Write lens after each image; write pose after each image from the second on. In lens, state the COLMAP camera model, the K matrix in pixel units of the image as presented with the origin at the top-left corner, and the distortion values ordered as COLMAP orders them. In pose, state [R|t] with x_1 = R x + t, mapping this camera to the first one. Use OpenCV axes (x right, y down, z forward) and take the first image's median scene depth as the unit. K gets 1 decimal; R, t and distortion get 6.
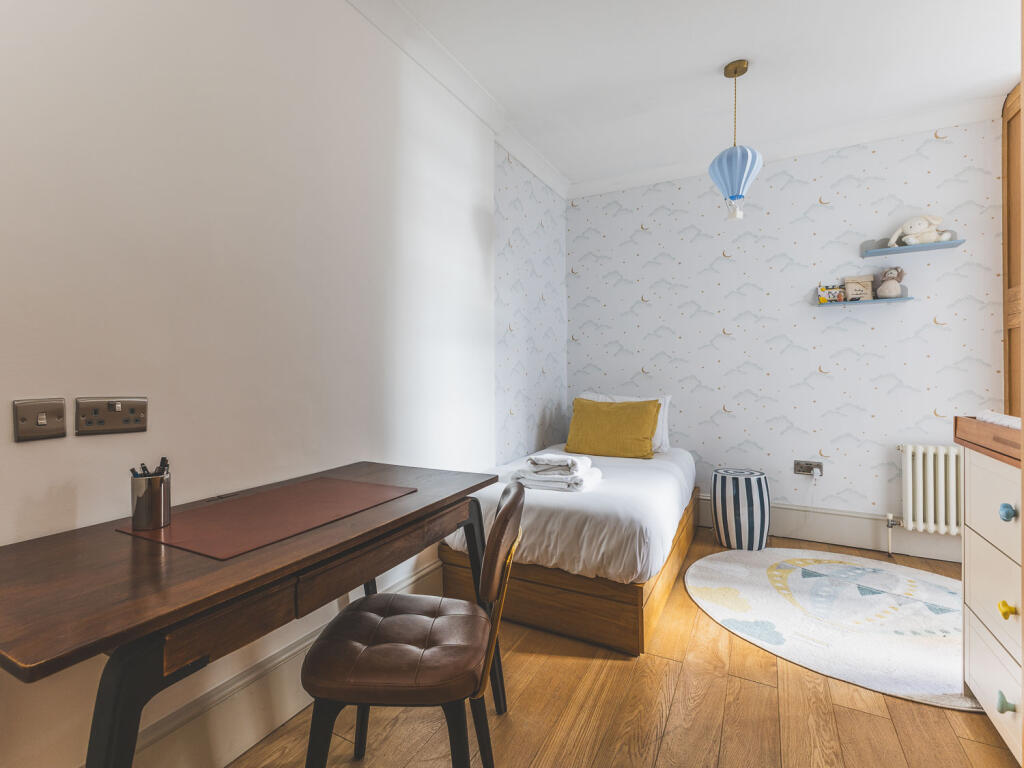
lens RADIAL K [[494.1, 0, 465.5], [0, 494.1, 380.3], [0, 0, 1]] dist [0.011247, -0.001926]
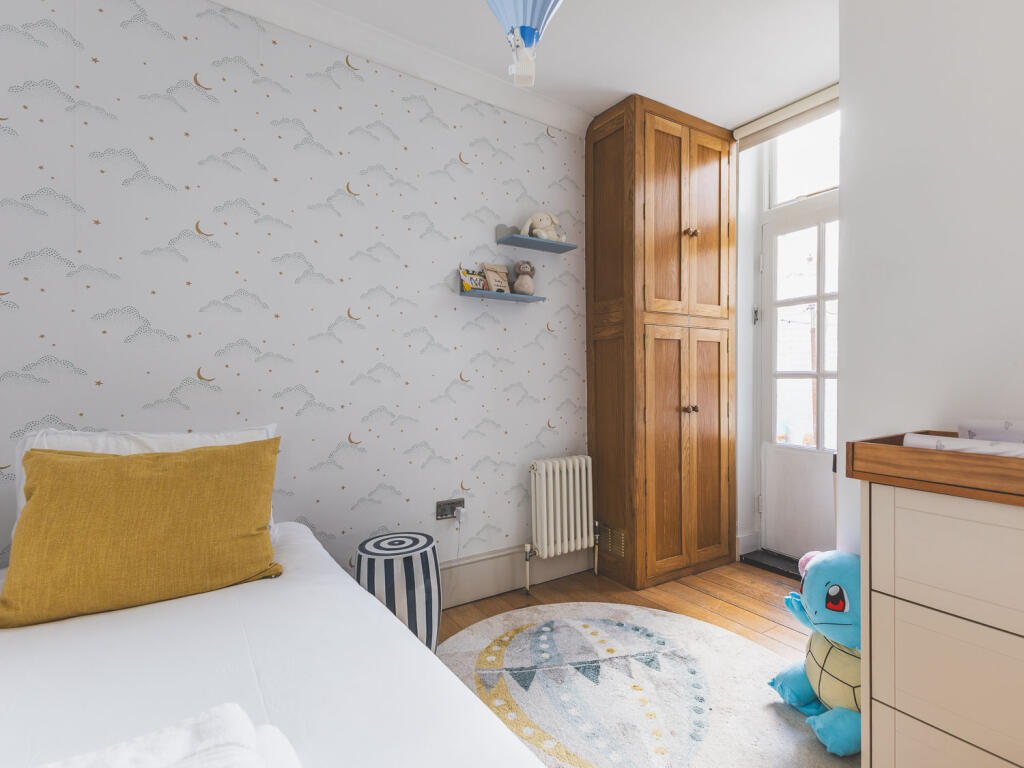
lens RADIAL K [[495.1, 0, 512.8], [0, 495.1, 380.8], [0, 0, 1]] dist [0.010148, -0.000712]
pose [[0.432720, 0.003548, 0.901521, 0.064939], [0.009640, 0.999917, -0.008562, -0.009308], [-0.901477, 0.012396, 0.432650, 0.655618]]
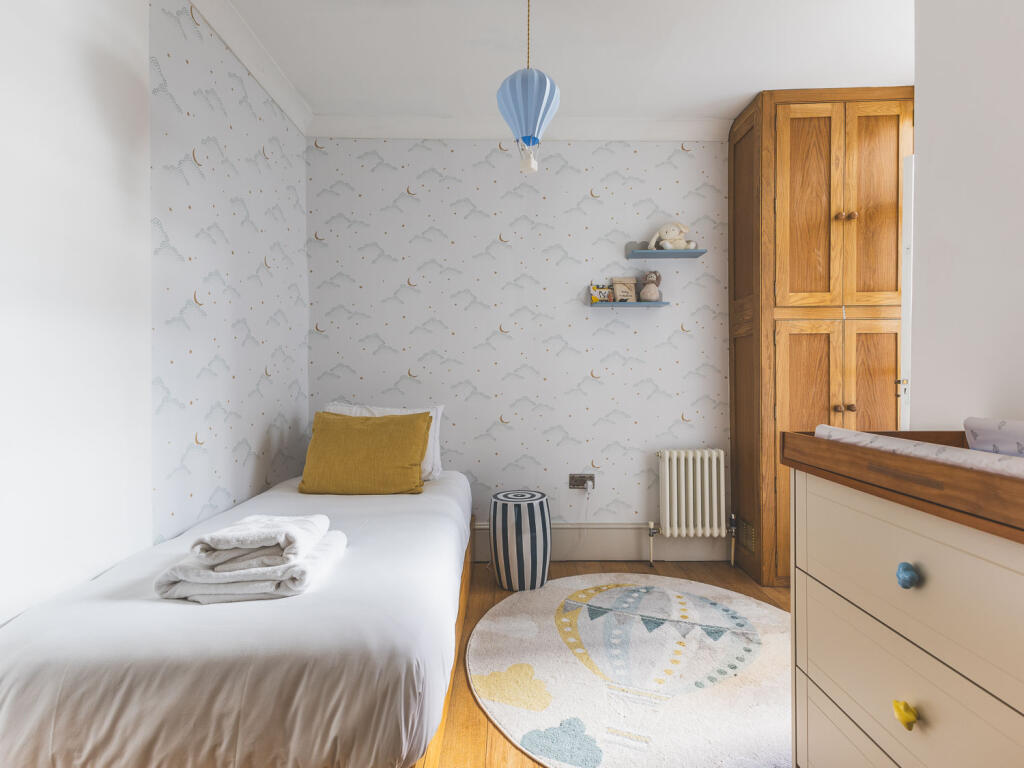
lens RADIAL K [[495.1, 0, 512.8], [0, 495.1, 380.8], [0, 0, 1]] dist [0.010148, -0.000712]
pose [[0.851022, 0.002196, 0.525125, 0.109911], [0.002079, 0.999969, -0.007550, -0.002765], [-0.525125, 0.007517, 0.850992, 0.316156]]
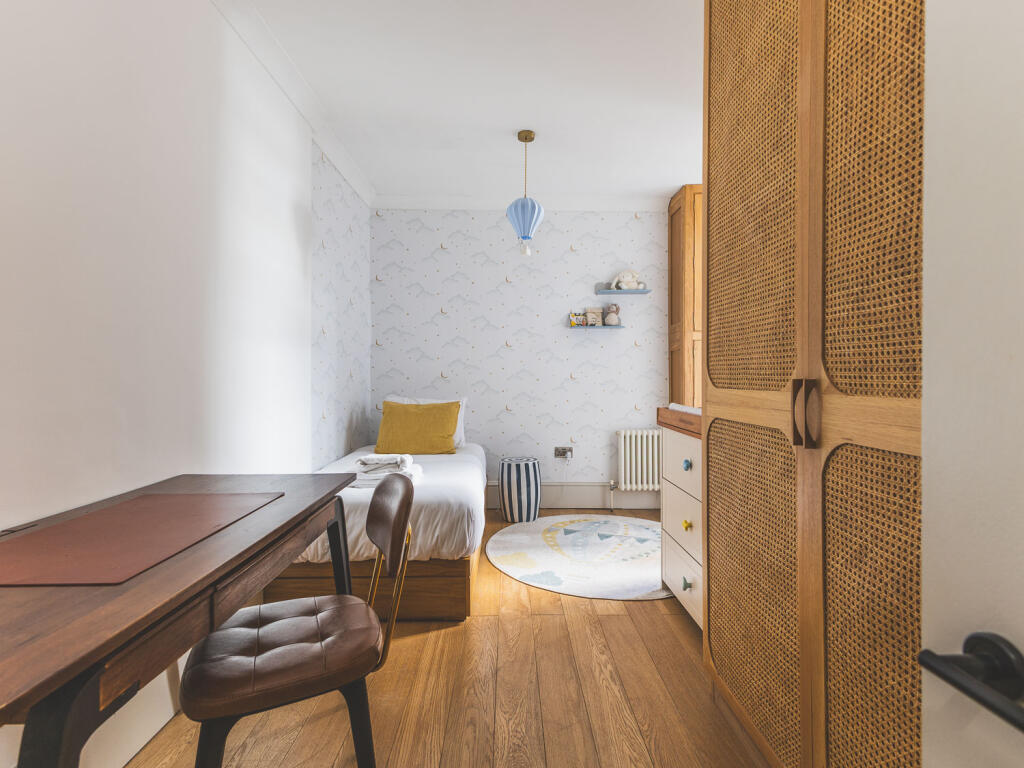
lens RADIAL K [[495.1, 0, 512.8], [0, 495.1, 380.8], [0, 0, 1]] dist [0.010148, -0.000712]
pose [[0.851910, 0.006871, 0.523643, -0.112435], [-0.002144, 0.999951, -0.009634, 0.003257], [-0.523684, 0.007085, 0.851883, -0.037084]]
